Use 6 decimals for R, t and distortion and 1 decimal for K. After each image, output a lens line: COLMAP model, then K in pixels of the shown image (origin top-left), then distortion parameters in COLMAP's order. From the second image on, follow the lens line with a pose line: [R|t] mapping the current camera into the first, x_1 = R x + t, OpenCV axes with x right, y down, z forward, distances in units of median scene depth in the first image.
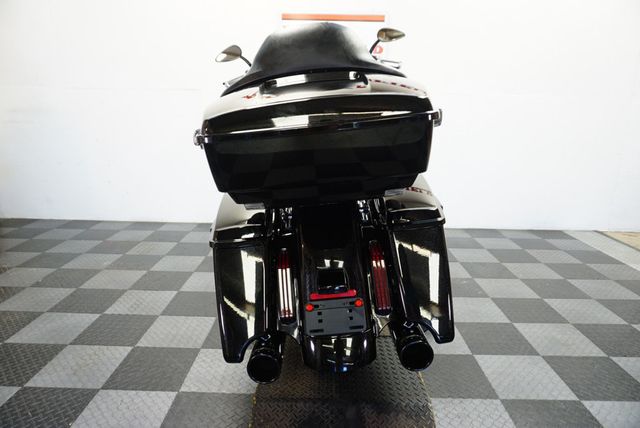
lens RADIAL K [[429.7, 0, 317.0], [0, 429.7, 210.7], [0, 0, 1]] dist [-0.037771, 0.021470]
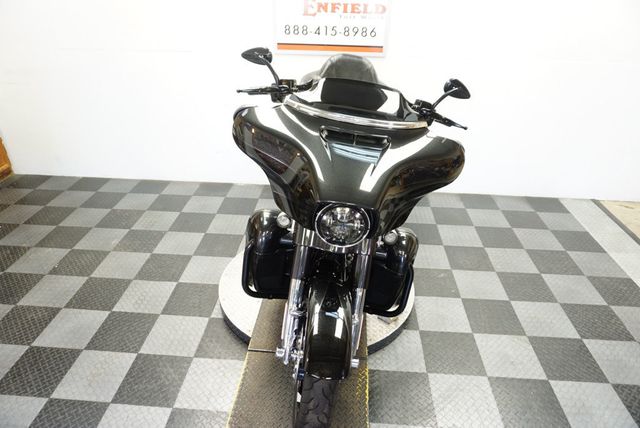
lens RADIAL K [[429.7, 0, 313.8], [0, 429.7, 213.6], [0, 0, 1]] dist [-0.037771, 0.021470]
pose [[0.998524, 0.024168, -0.048632, 0.105177], [-0.010567, 0.964861, 0.262548, -0.370004], [0.053268, -0.261647, 0.963693, -0.010455]]
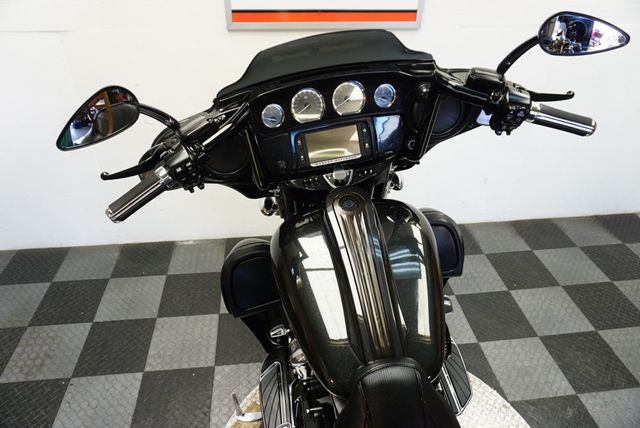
lens RADIAL K [[429.7, 0, 318.5], [0, 429.7, 212.4], [0, 0, 1]] dist [-0.037771, 0.021470]
pose [[0.990898, -0.079283, 0.108792, -0.104352], [0.034639, 0.931120, 0.363063, -0.508841], [-0.130083, -0.355990, 0.925391, 0.825476]]
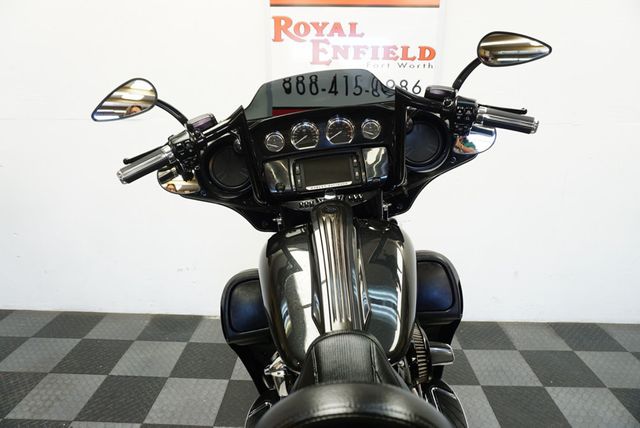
lens RADIAL K [[429.7, 0, 320.0], [0, 429.7, 211.1], [0, 0, 1]] dist [-0.037771, 0.021470]
pose [[0.999920, -0.006008, -0.011163, -0.012335], [0.006424, 0.999274, 0.037563, -0.335893], [0.010929, -0.037632, 0.999232, 0.721594]]
